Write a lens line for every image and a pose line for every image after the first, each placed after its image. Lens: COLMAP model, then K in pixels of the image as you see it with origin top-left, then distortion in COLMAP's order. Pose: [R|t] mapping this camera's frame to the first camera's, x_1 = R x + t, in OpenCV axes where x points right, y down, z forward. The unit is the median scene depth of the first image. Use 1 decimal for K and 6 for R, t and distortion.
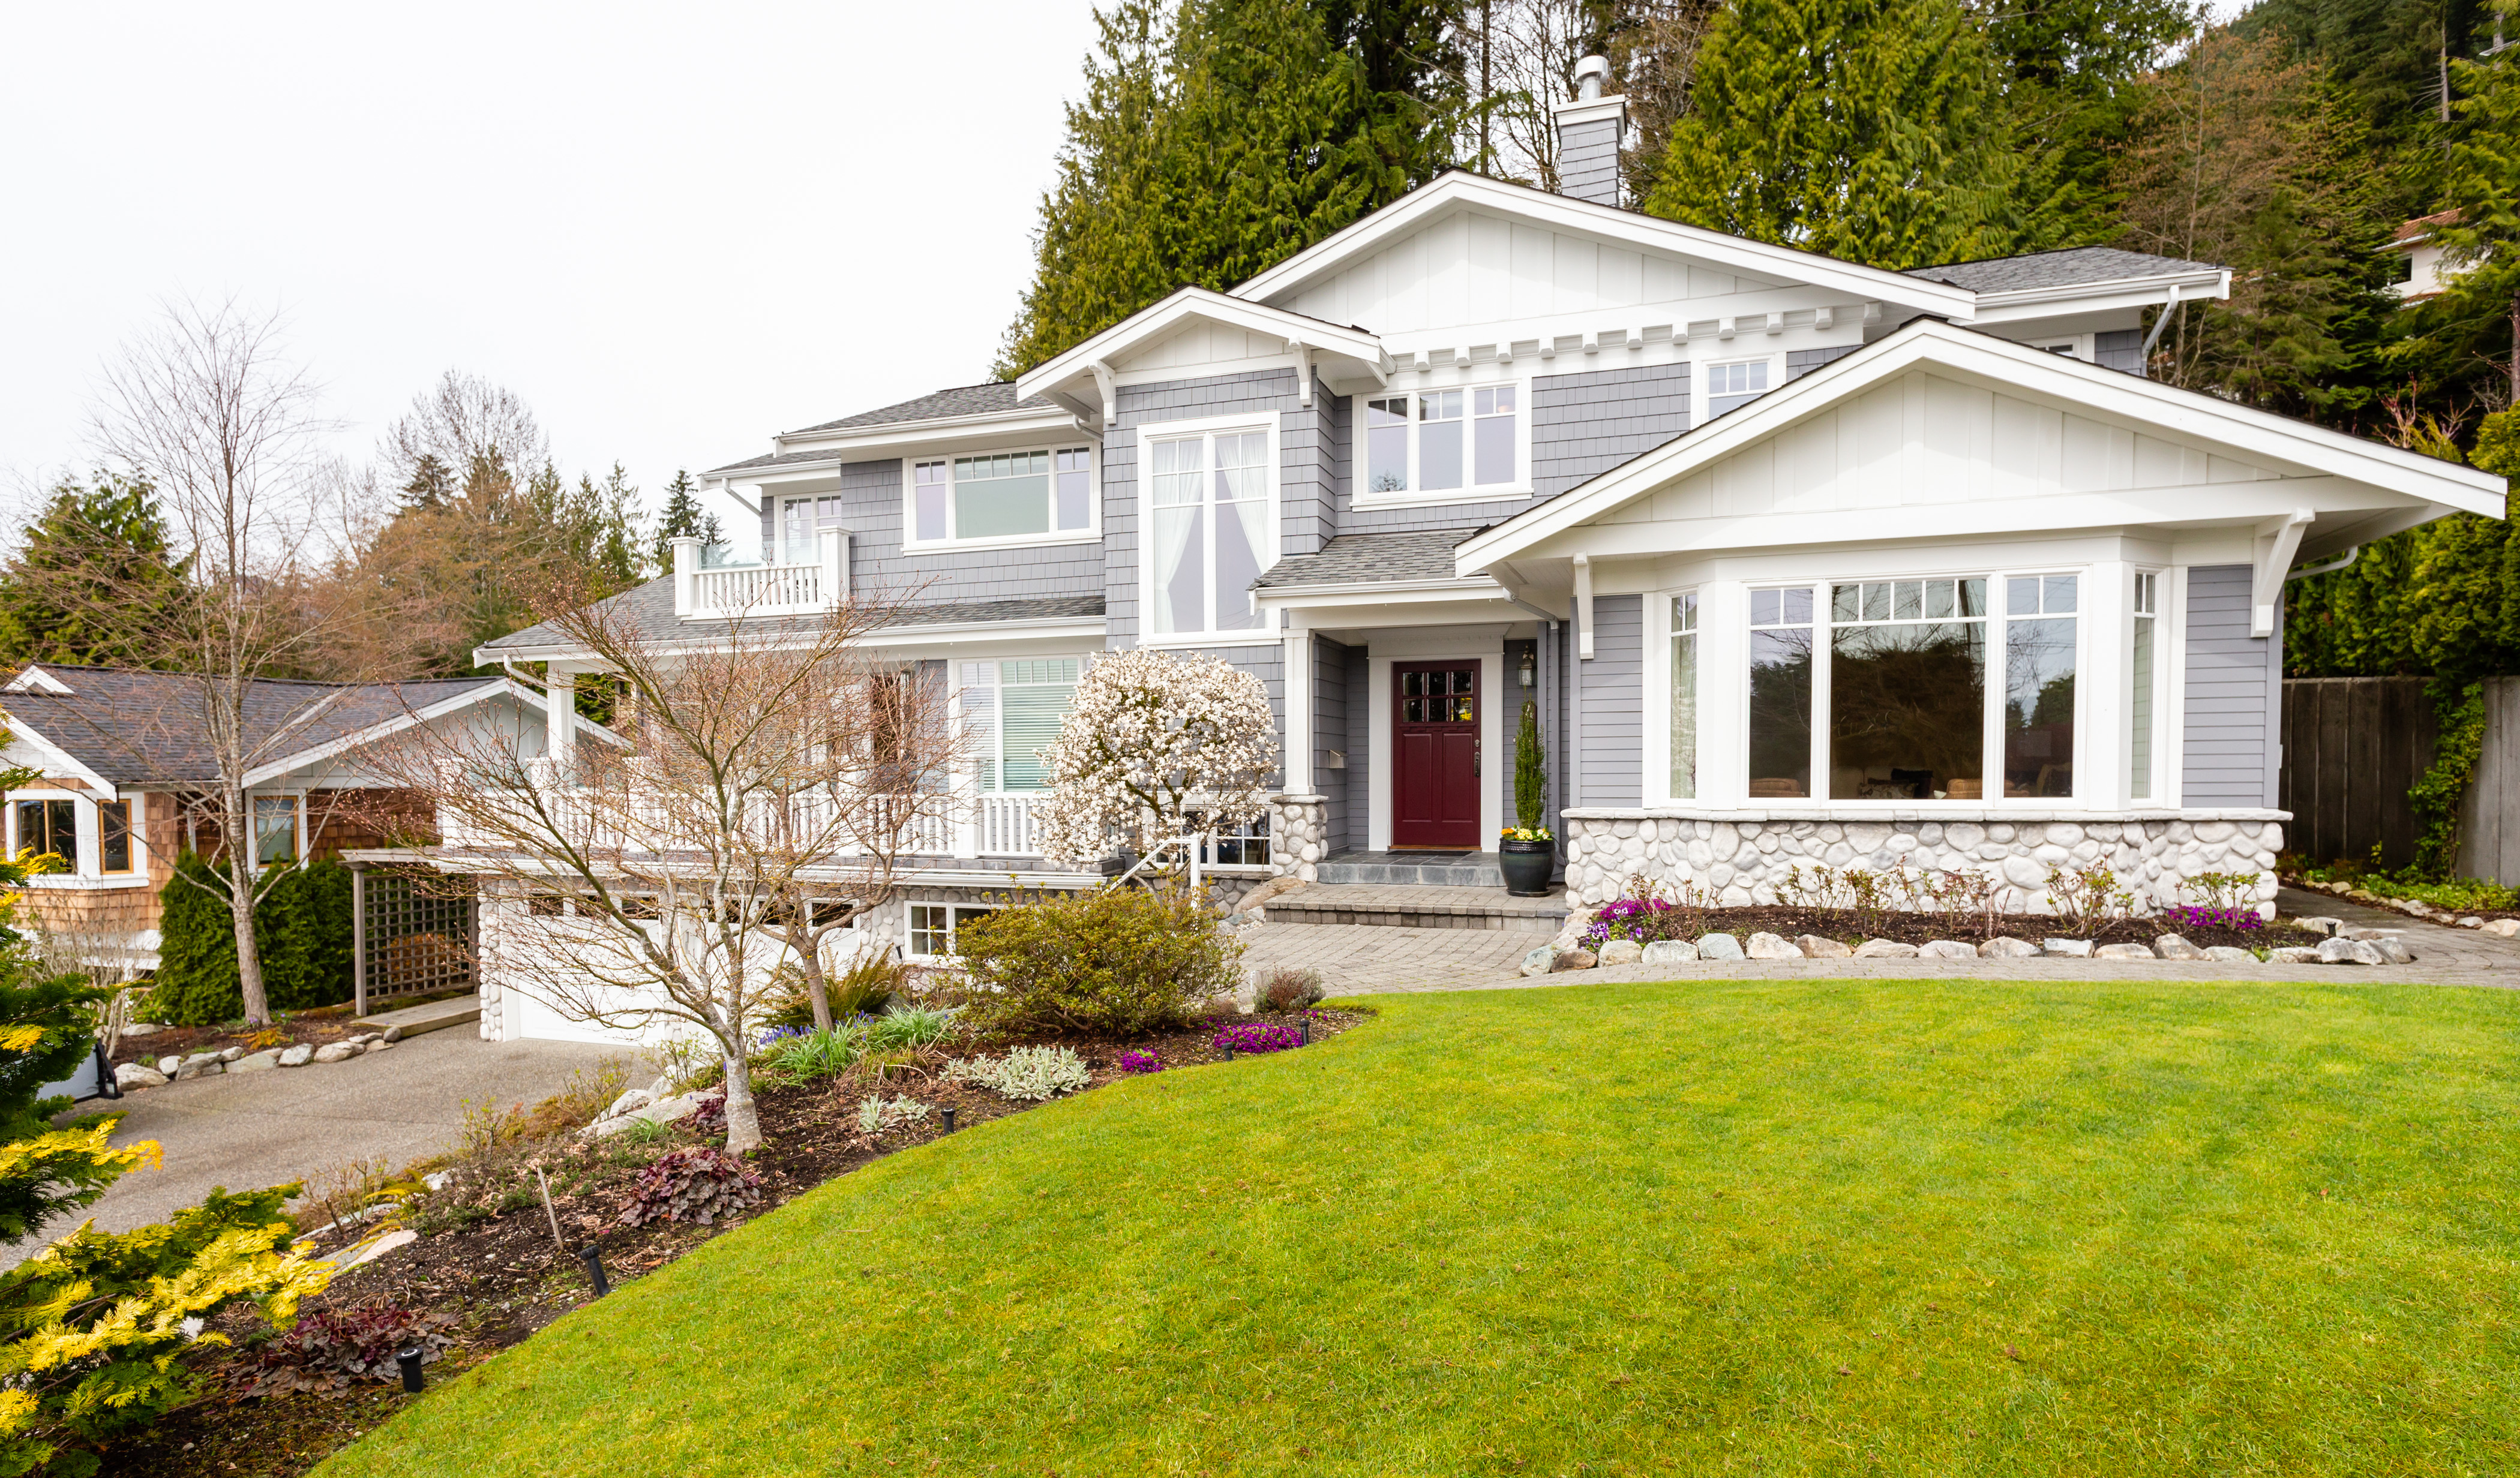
lens RADIAL K [[1398.3, 0, 1267.9], [0, 1398.3, 830.6], [0, 0, 1]] dist [0.001270, 0.000402]
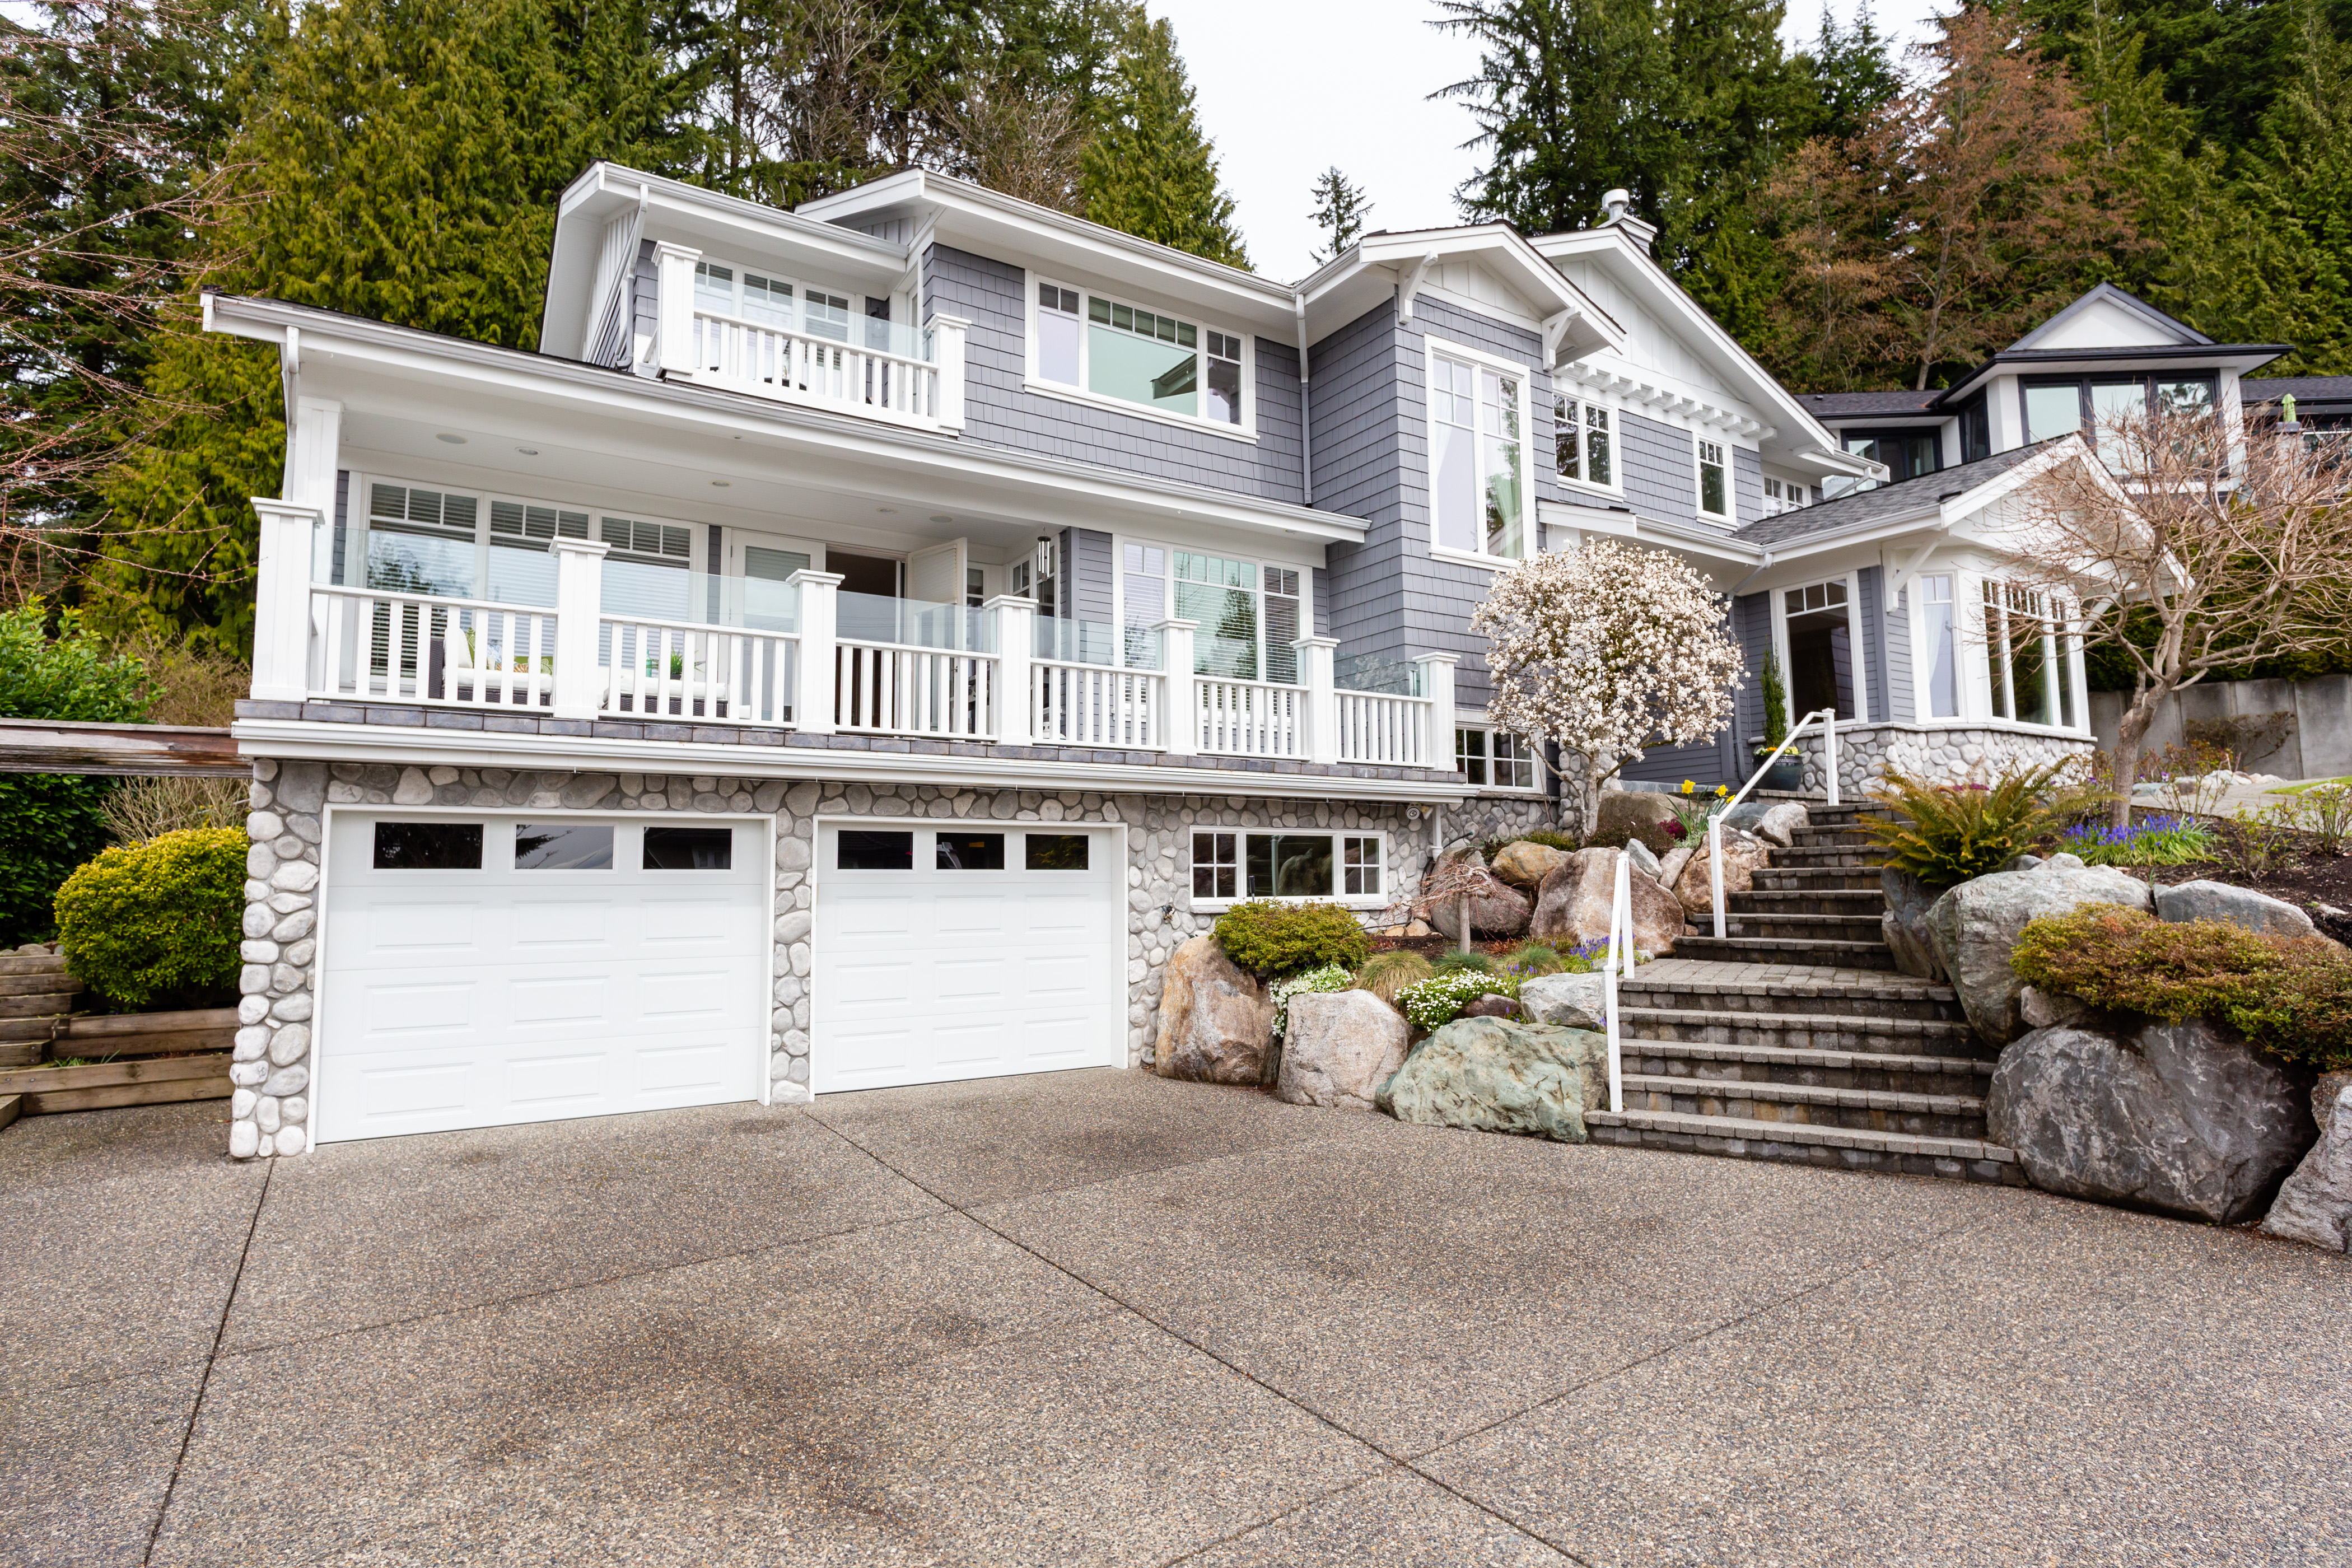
lens RADIAL K [[1210.7, 0, 1176.0], [0, 1210.7, 784.0], [0, 0, 1]] dist [-0.003623, -0.000630]
pose [[0.649208, 0.056991, 0.758473, -0.813152], [0.044501, 0.992635, -0.112676, 0.107278], [-0.759308, 0.106903, 0.641890, 0.618004]]
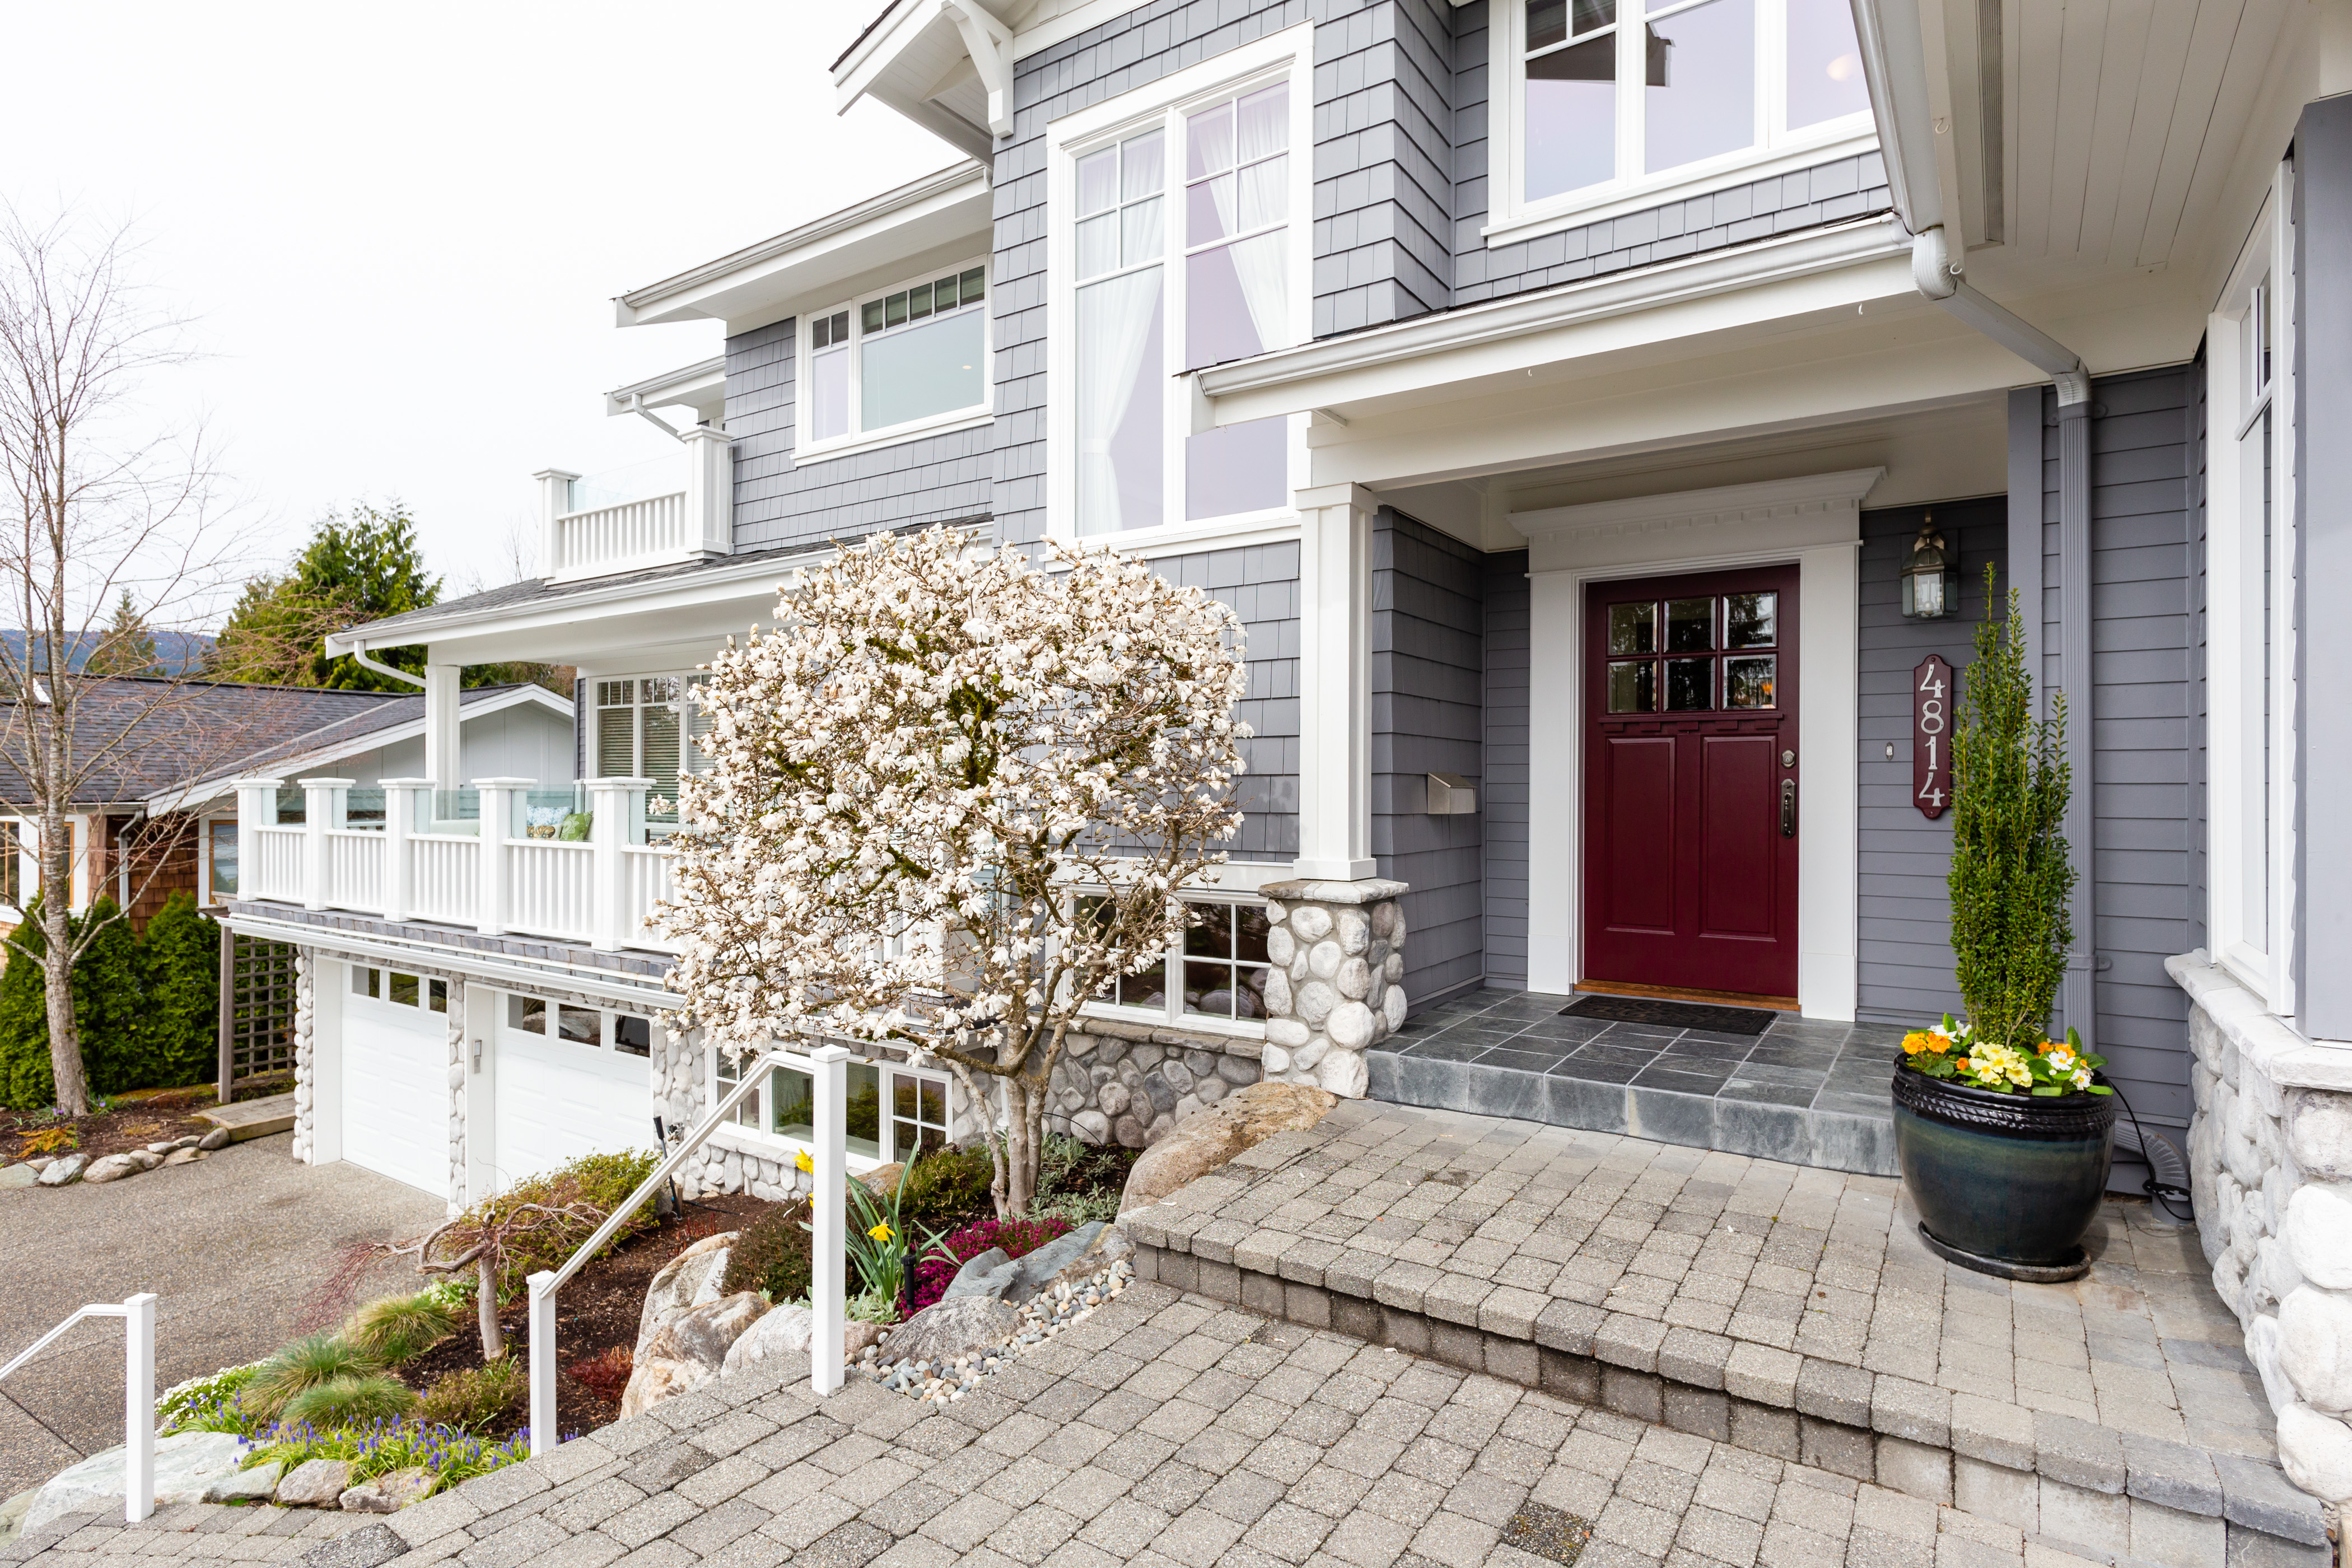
lens RADIAL K [[1223.6, 0, 1176.0], [0, 1223.6, 784.0], [0, 0, 1]] dist [0.000928, -0.000141]
pose [[0.958798, 0.007670, -0.283985, 0.076531], [-0.020924, 0.998827, -0.043670, -0.034891], [0.283317, 0.047813, 0.957834, 0.592857]]
